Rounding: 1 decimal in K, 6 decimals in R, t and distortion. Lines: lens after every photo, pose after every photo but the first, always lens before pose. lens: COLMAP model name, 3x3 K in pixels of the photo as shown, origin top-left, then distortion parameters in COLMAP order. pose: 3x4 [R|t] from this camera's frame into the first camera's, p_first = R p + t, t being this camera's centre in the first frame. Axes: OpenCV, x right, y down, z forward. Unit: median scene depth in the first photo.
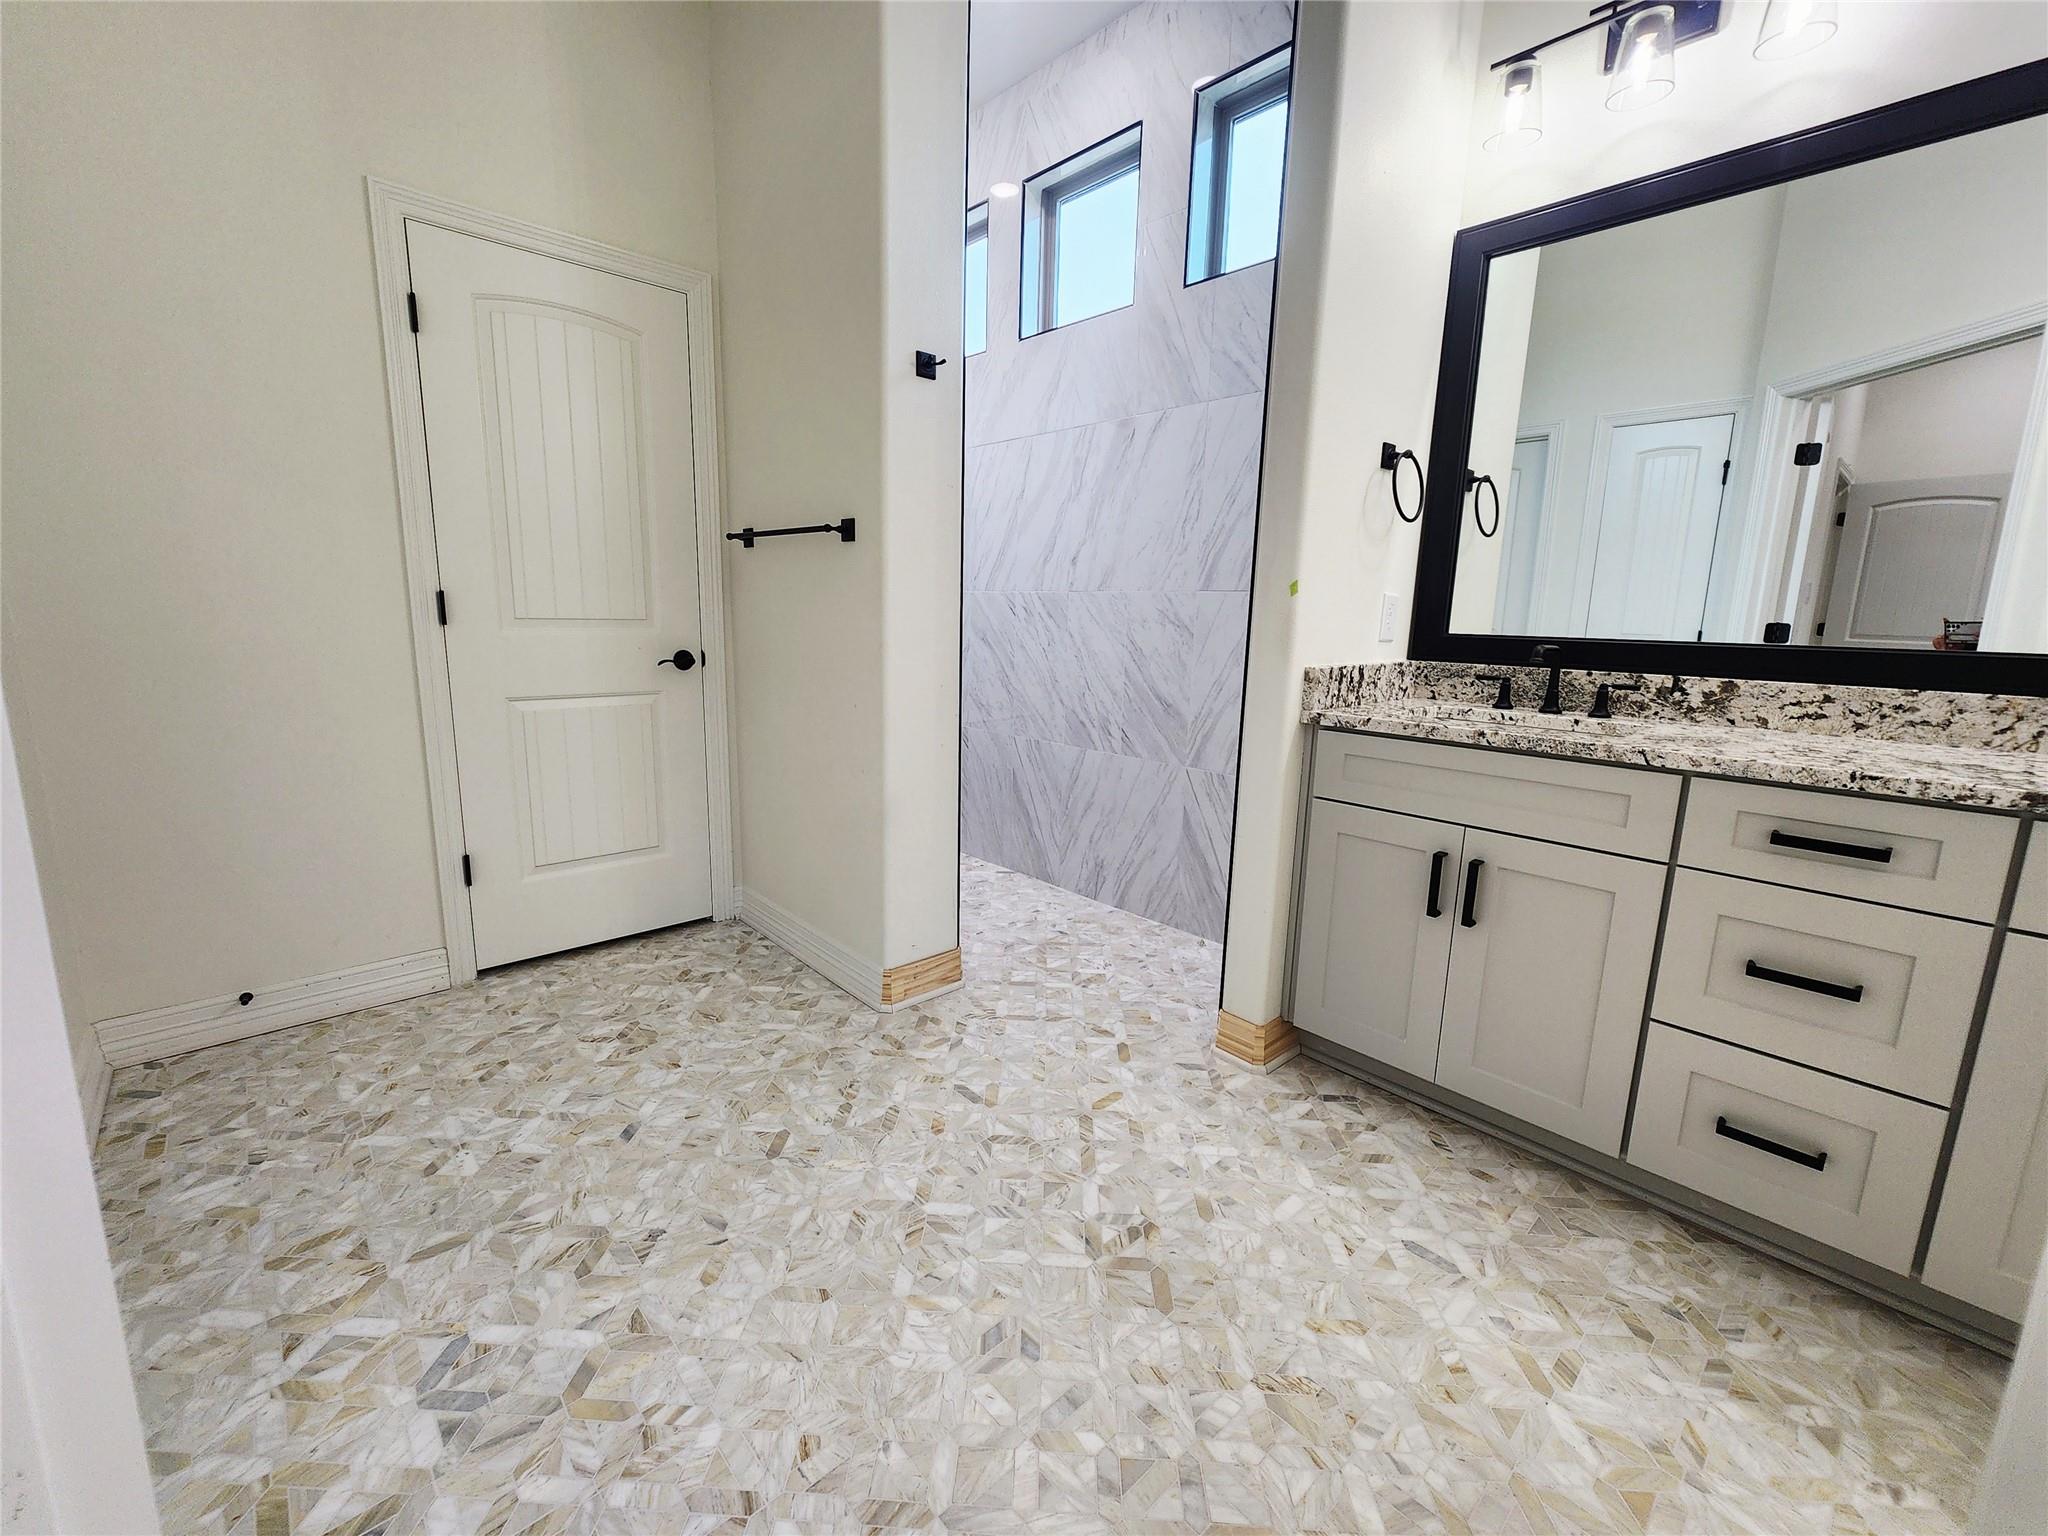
lens RADIAL K [[836.4, 0, 1007.9], [0, 836.4, 753.5], [0, 0, 1]] dist [0.000193, 0.000521]
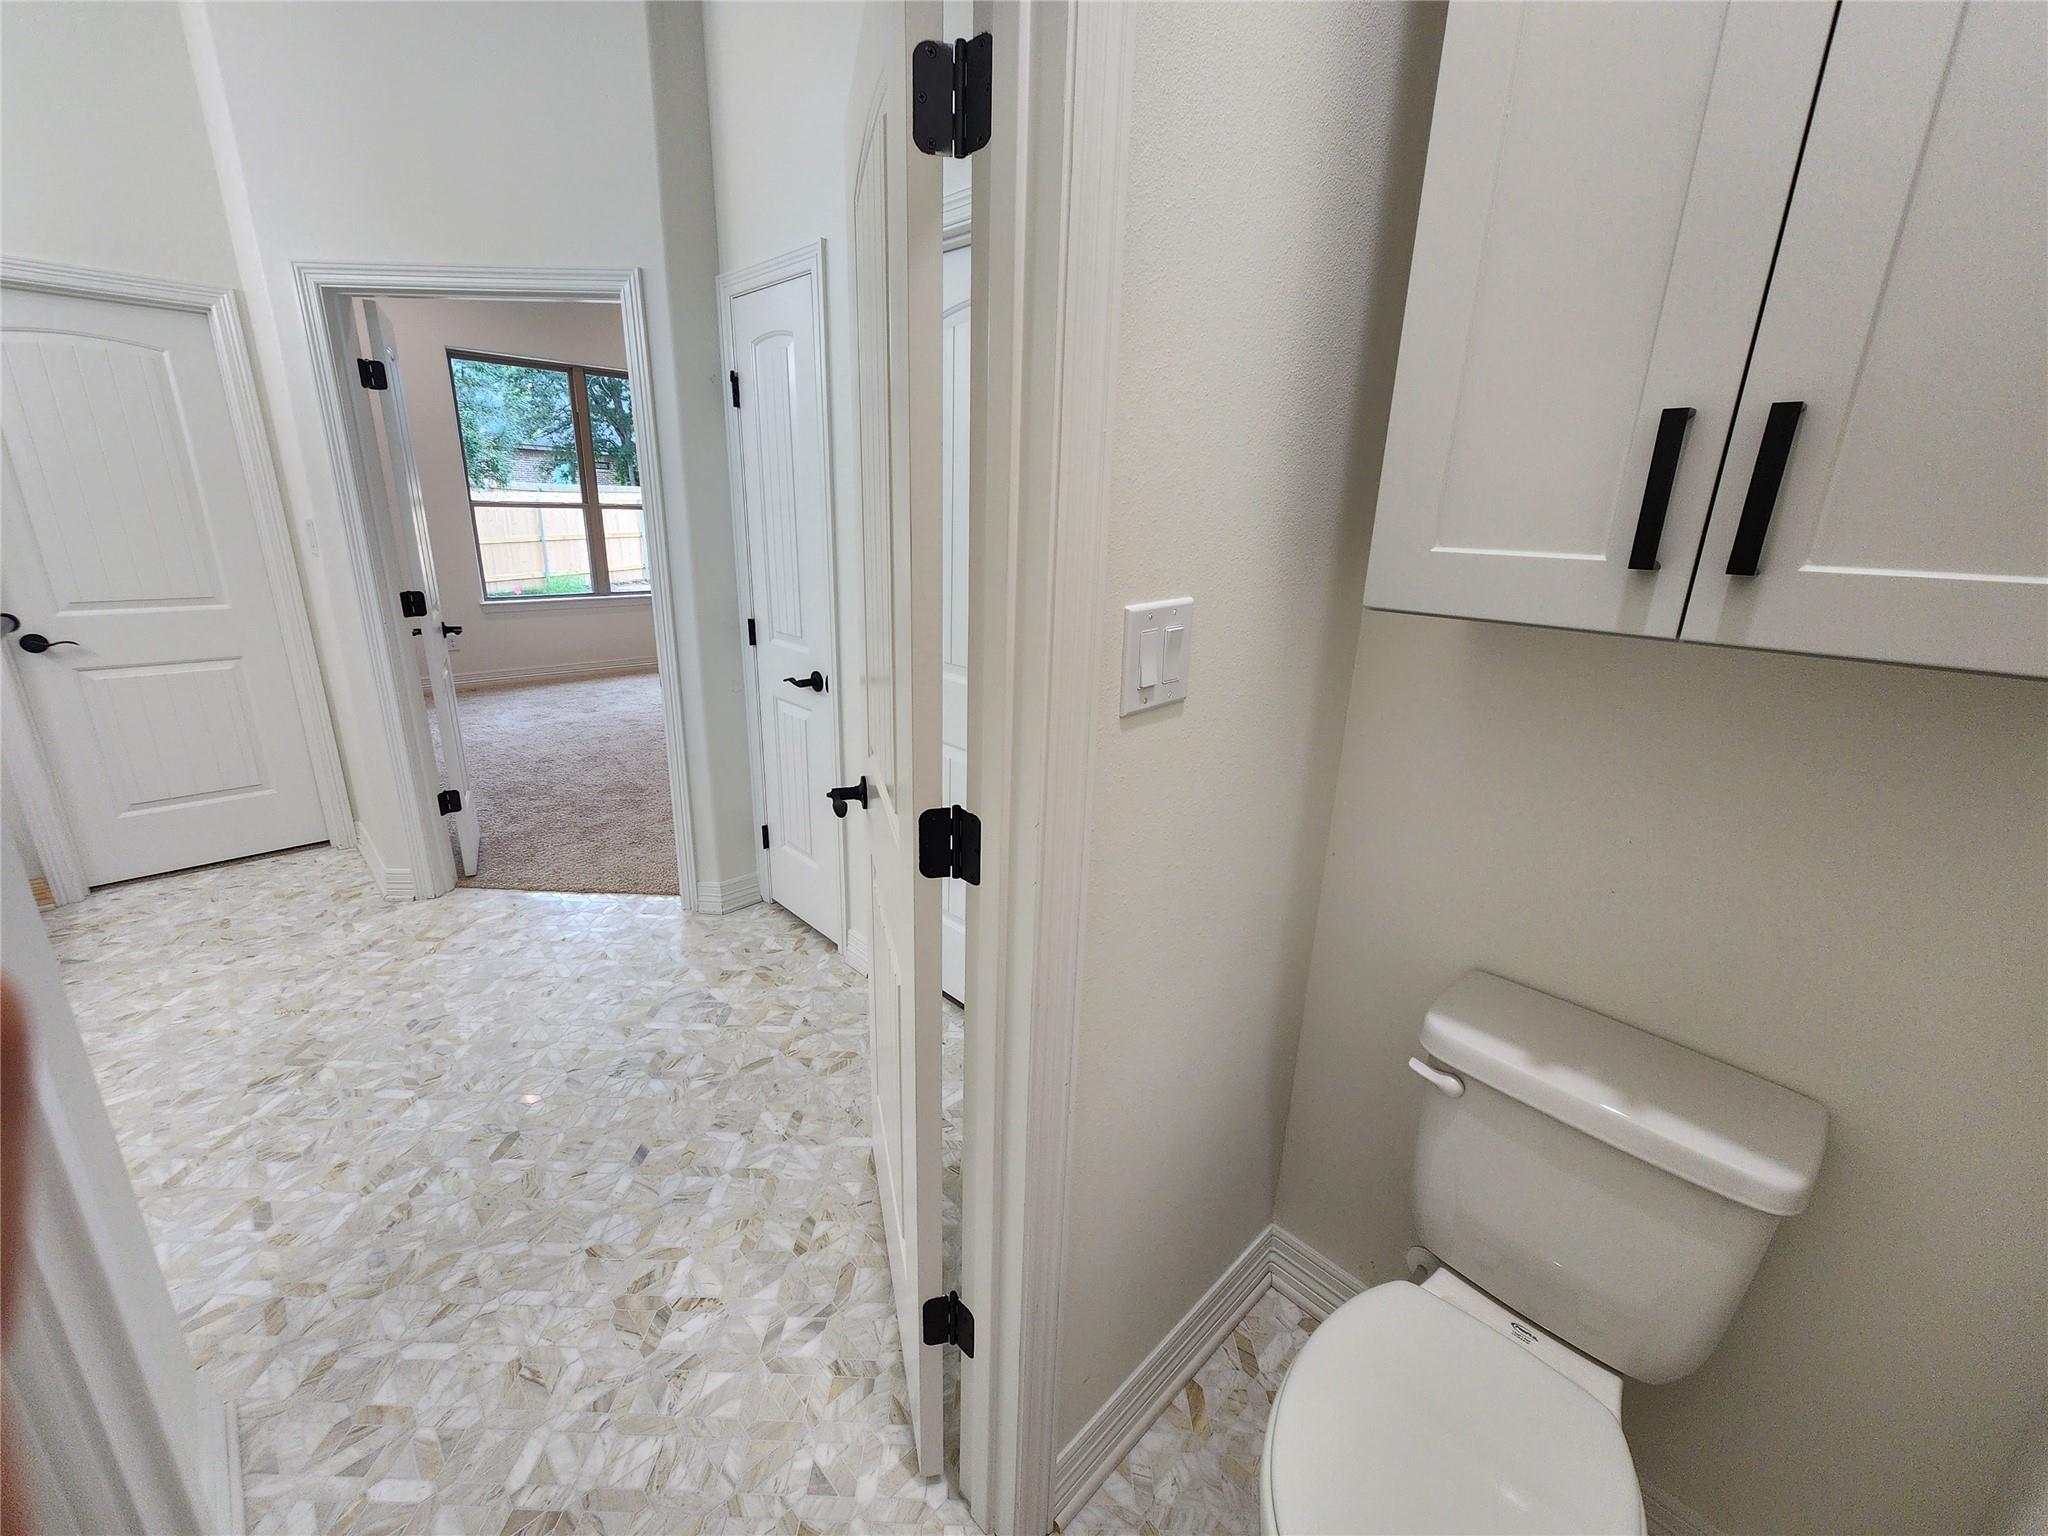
lens RADIAL K [[836.4, 0, 1026.2], [0, 836.4, 761.6], [0, 0, 1]] dist [0.000193, 0.000521]
pose [[-0.997789, -0.035887, -0.055938, -0.919594], [-0.057396, 0.889636, 0.453049, -0.559311], [0.033506, 0.455258, -0.889729, 1.843157]]
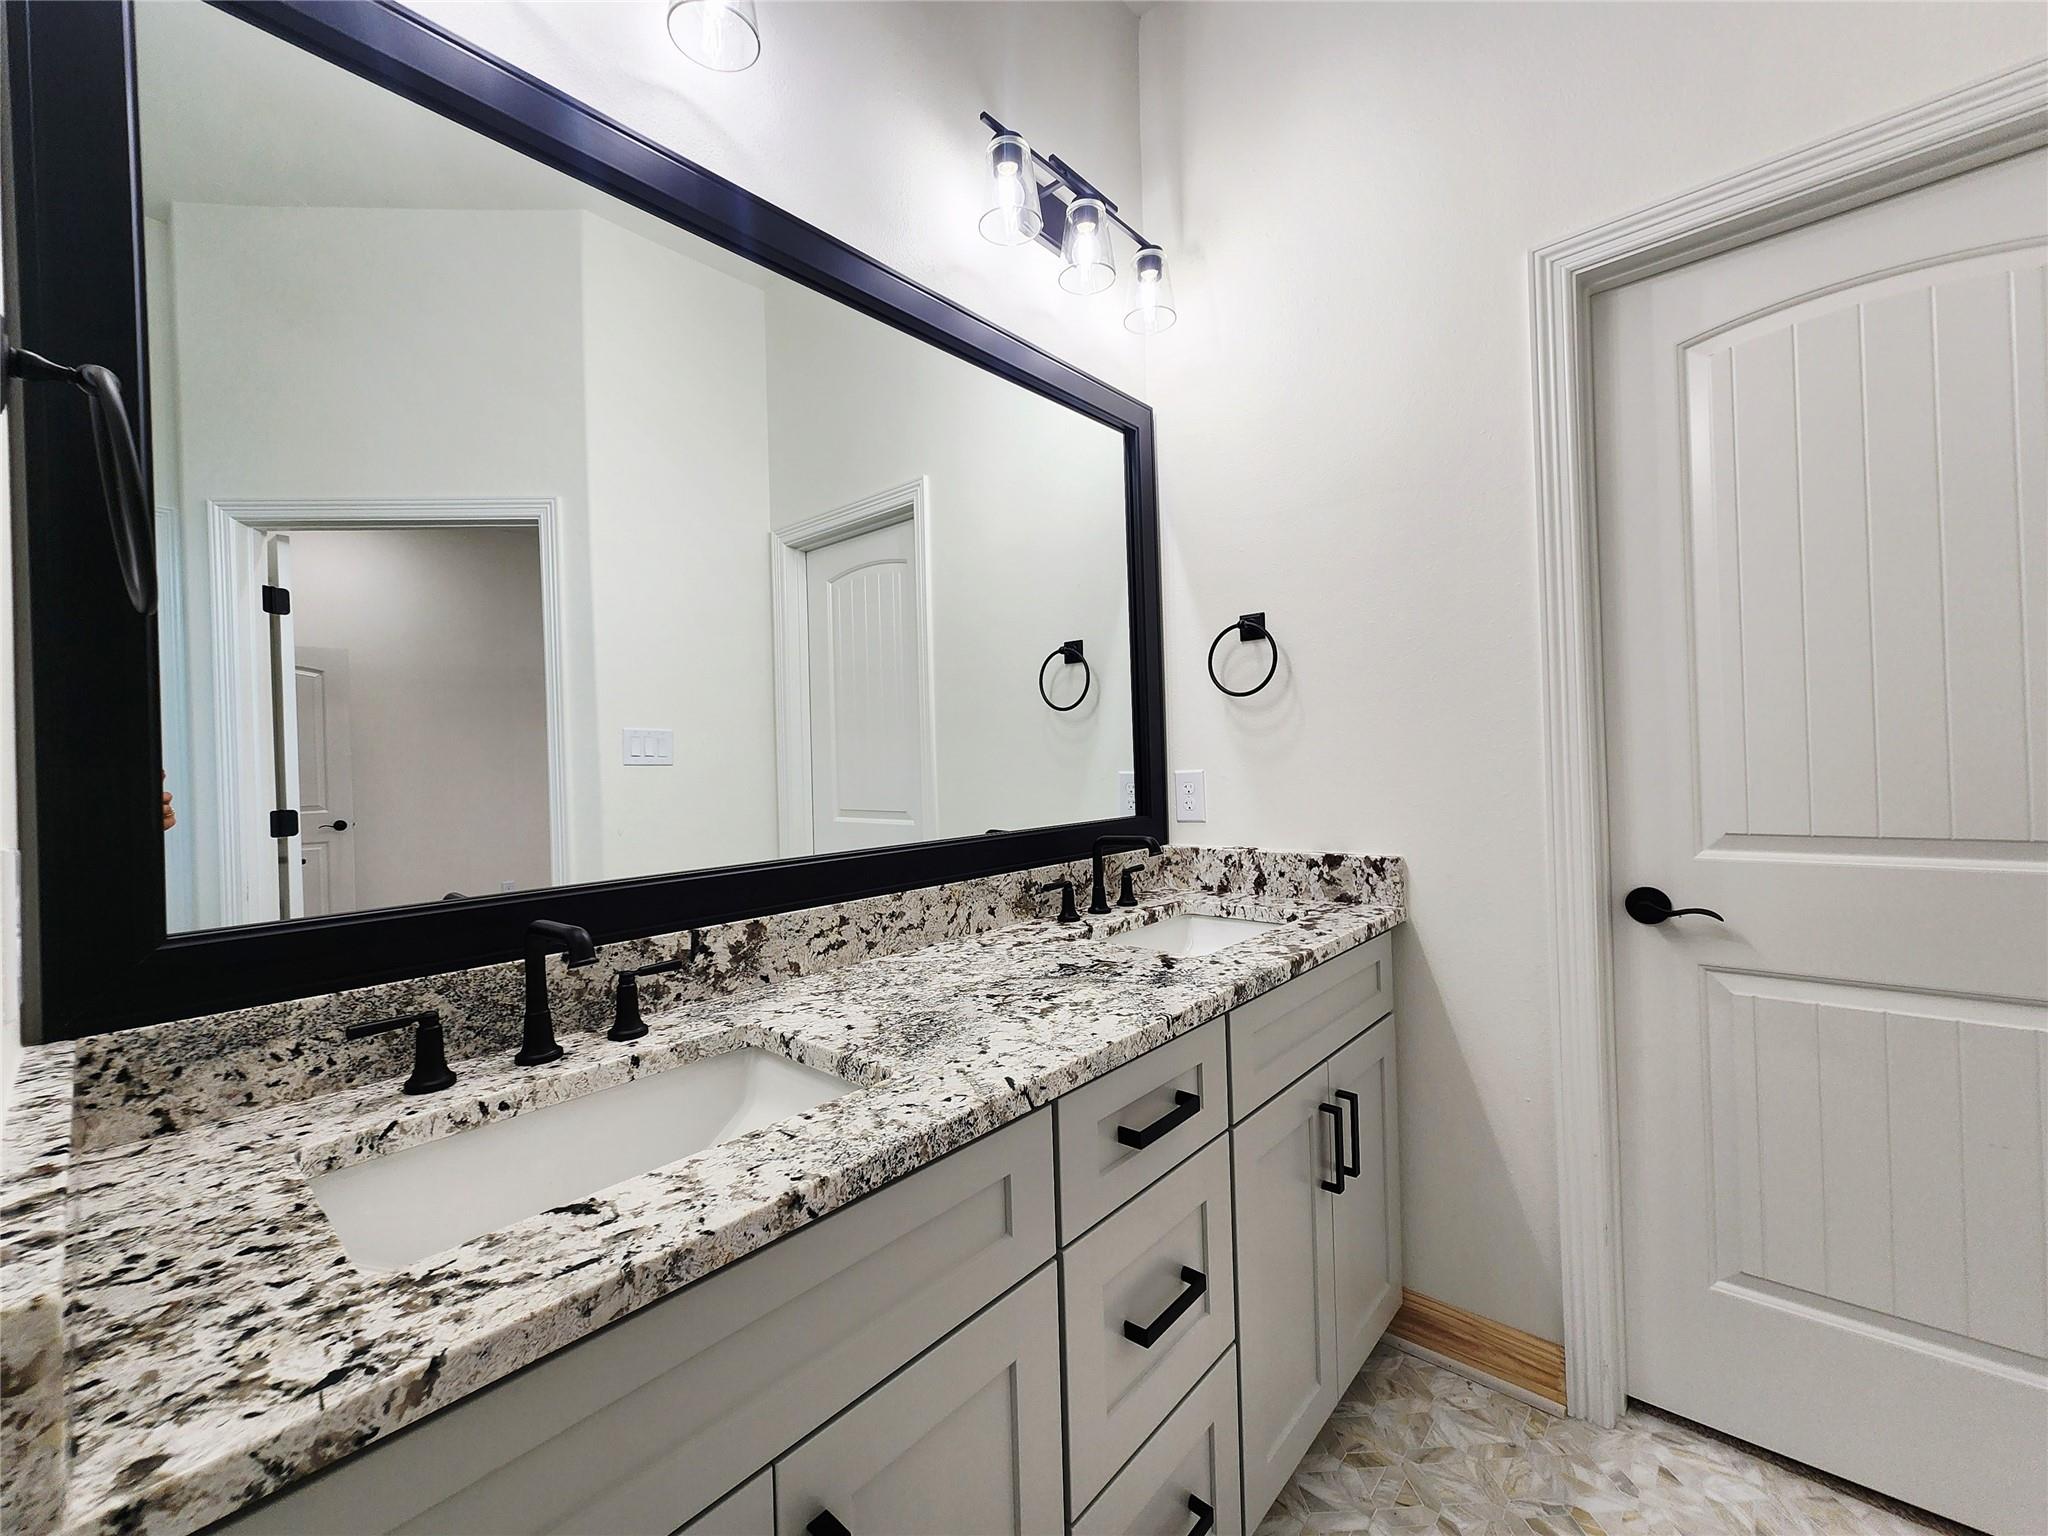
lens RADIAL K [[836.4, 0, 1019.8], [0, 836.4, 757.6], [0, 0, 1]] dist [0.000193, 0.000521]
pose [[-0.113837, -0.014269, 0.993397, 0.177701], [0.196390, 0.979843, 0.036579, -0.210781], [-0.973895, 0.199258, -0.108740, 0.888136]]
